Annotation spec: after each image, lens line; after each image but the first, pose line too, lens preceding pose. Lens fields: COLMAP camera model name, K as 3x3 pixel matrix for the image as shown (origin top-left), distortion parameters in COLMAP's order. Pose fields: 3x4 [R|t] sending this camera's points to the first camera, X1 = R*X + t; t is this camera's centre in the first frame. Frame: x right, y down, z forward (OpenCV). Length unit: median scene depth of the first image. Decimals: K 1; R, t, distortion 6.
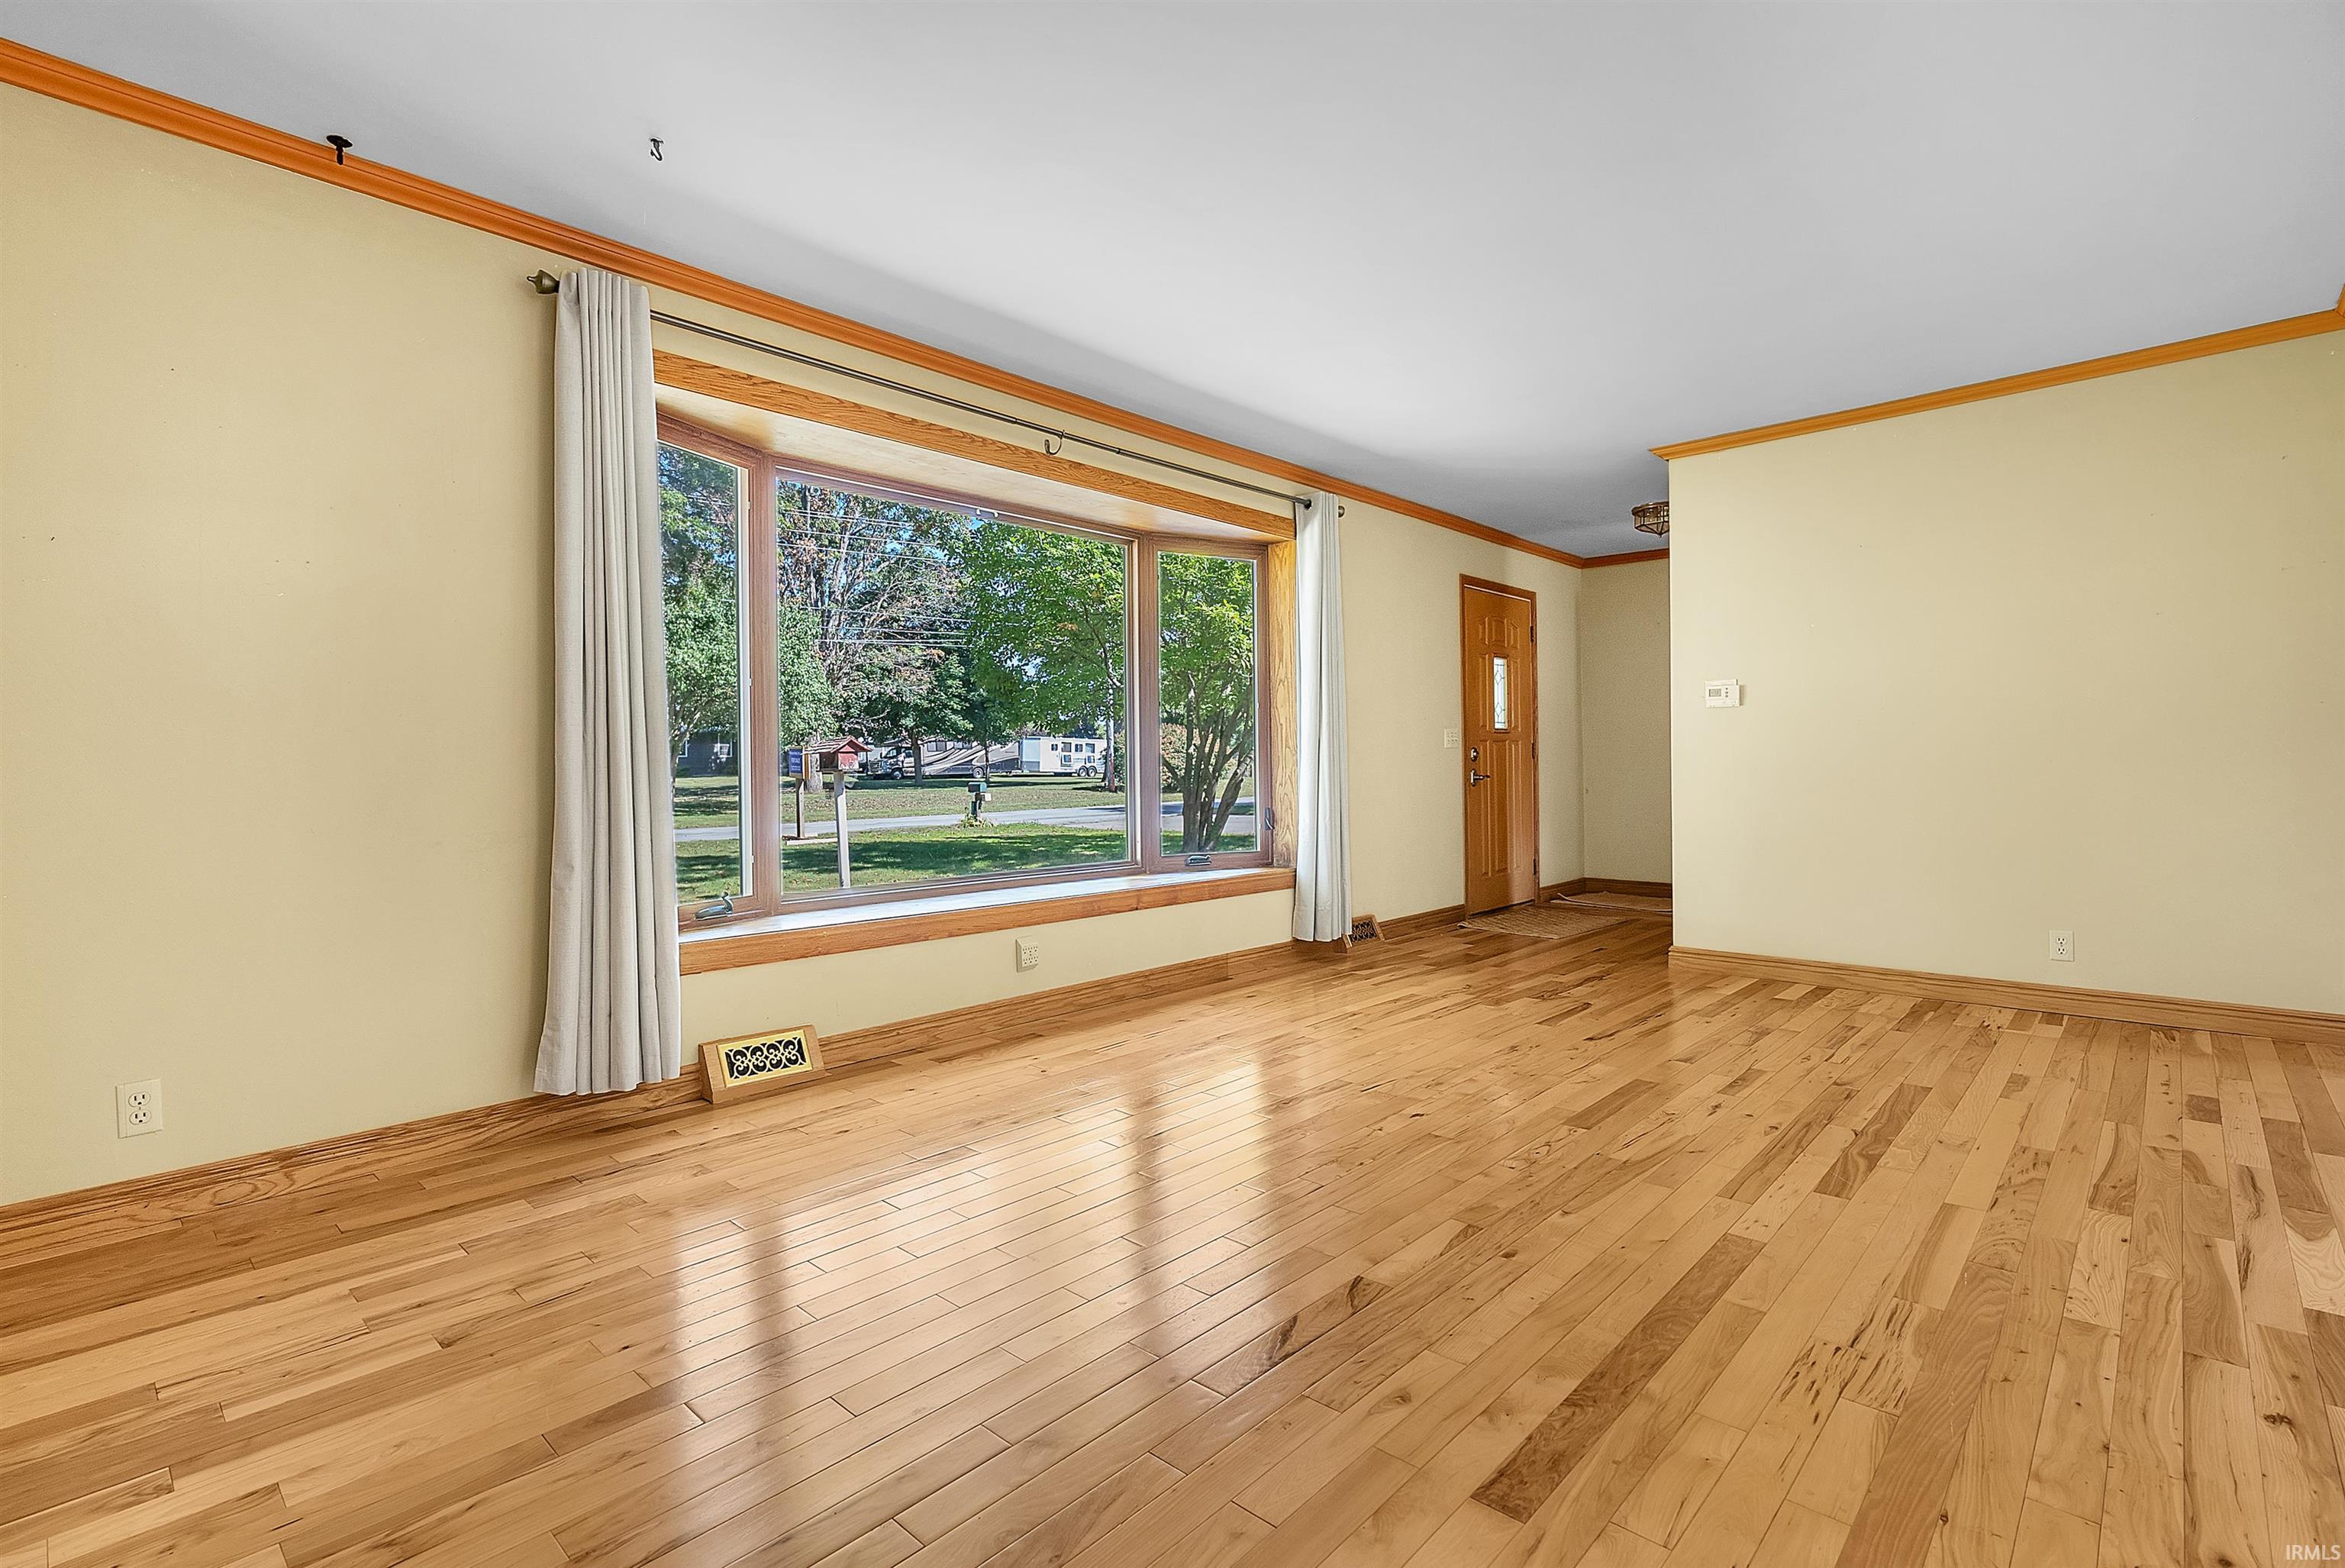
lens RADIAL K [[1103.1, 0, 1175.3], [0, 1103.1, 773.9], [0, 0, 1]] dist [-0.007515, 0.001090]
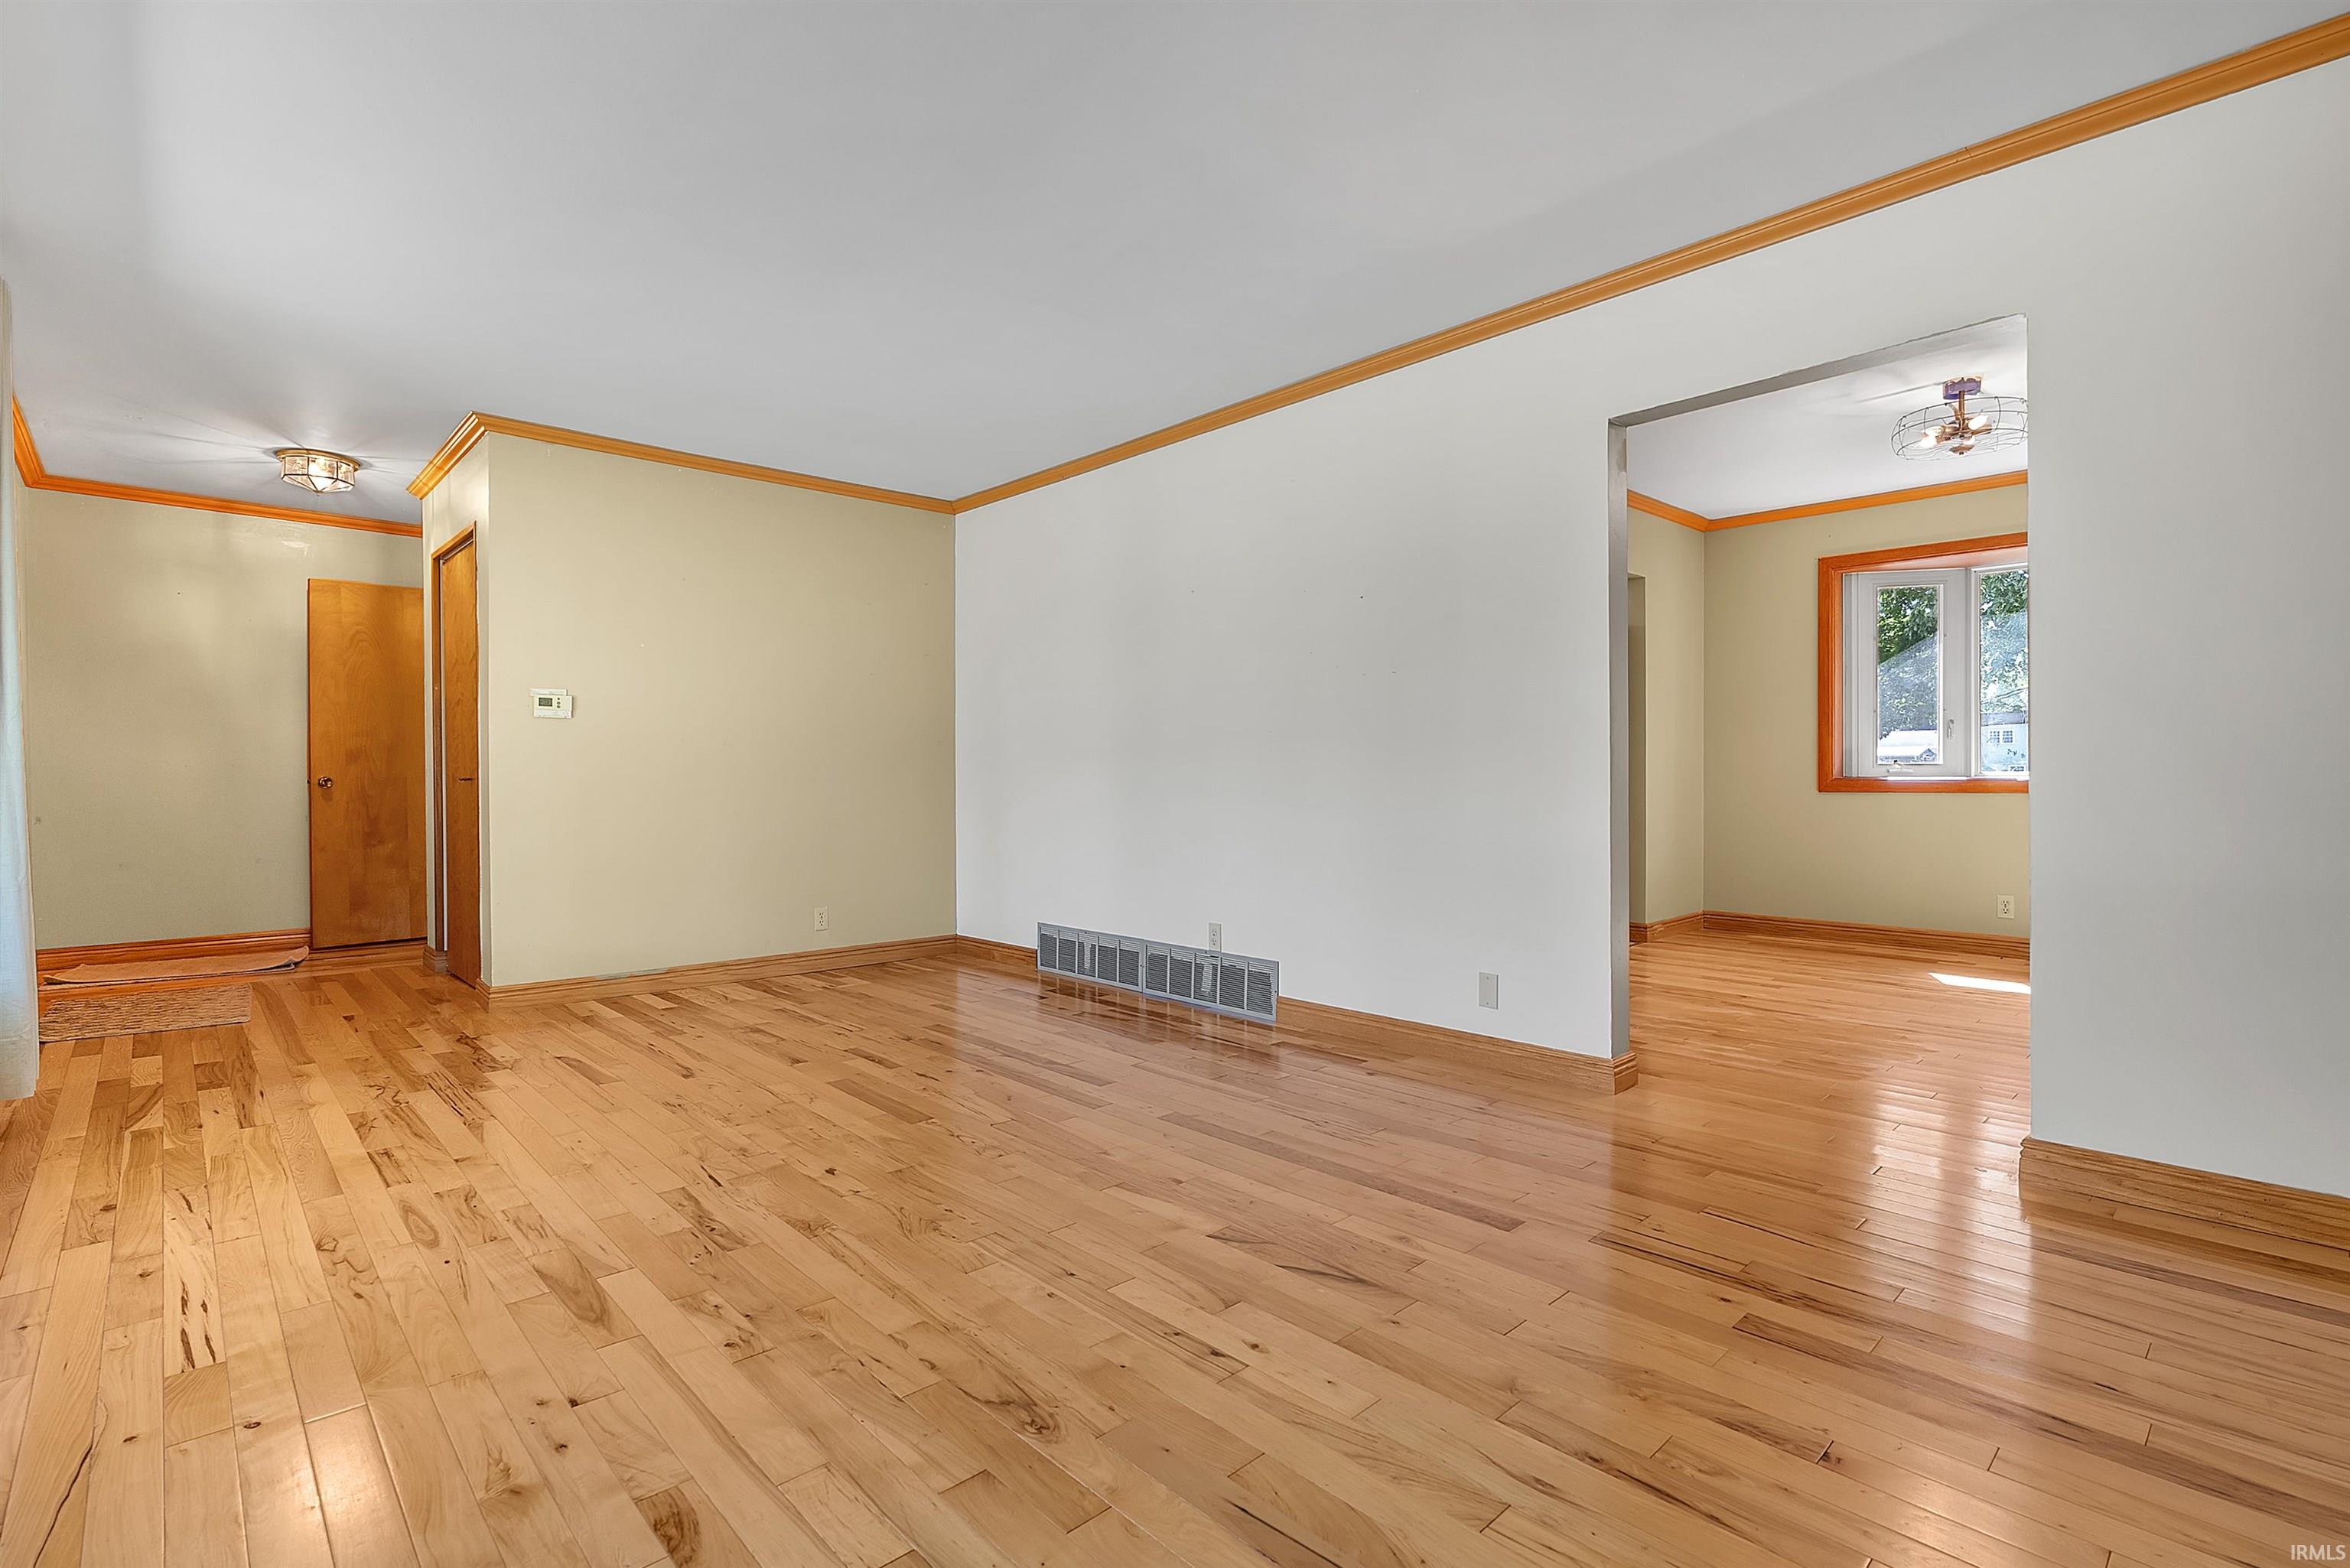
lens RADIAL K [[1105.3, 0, 1177.8], [0, 1105.3, 773.9], [0, 0, 1]] dist [-0.007515, 0.001090]
pose [[0.034907, 0.012670, 0.999310, -0.771423], [0.005462, 0.999902, -0.012869, 0.003077], [-0.999376, 0.005908, 0.034834, 0.800509]]
